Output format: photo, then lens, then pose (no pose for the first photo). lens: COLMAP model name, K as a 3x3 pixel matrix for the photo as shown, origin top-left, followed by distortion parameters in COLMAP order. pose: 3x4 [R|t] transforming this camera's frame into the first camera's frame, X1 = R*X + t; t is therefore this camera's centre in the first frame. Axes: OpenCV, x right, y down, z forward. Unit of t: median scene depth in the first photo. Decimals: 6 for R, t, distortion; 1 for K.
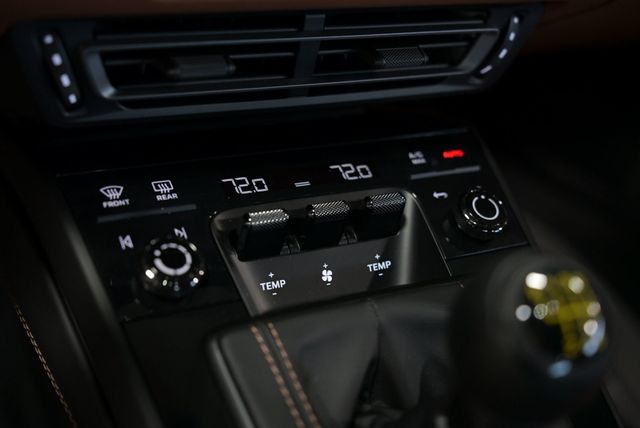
lens RADIAL K [[905.7, 0, 320.0], [0, 905.7, 214.0], [0, 0, 1]] dist [-0.097621, 0.001046]
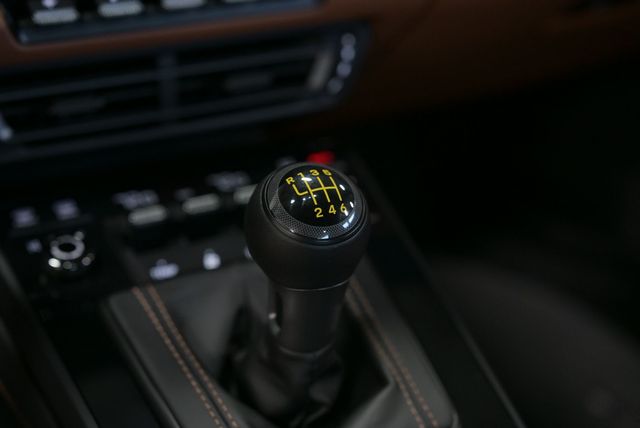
lens RADIAL K [[1081.8, 0, 320.0], [0, 1081.8, 214.0], [0, 0, 1]] dist [-0.006498, 0.020415]
pose [[0.984353, -0.167241, -0.055499, 0.266171], [0.154773, 0.971157, -0.181381, 0.317427], [0.084233, 0.169953, 0.981846, -0.455861]]
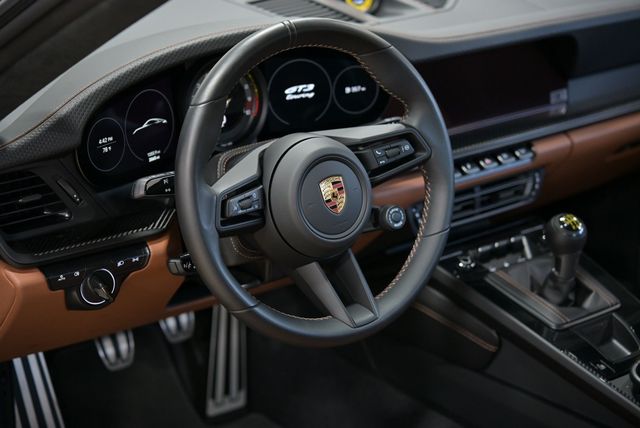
lens RADIAL K [[1390.1, 0, 320.0], [0, 1390.1, 214.0], [0, 0, 1]] dist [-0.002338, 0.156189]
pose [[0.956708, -0.280035, 0.079313, -0.998643], [0.290915, 0.911762, -0.289929, 1.185840], [0.008876, 0.300451, 0.953756, -3.853848]]
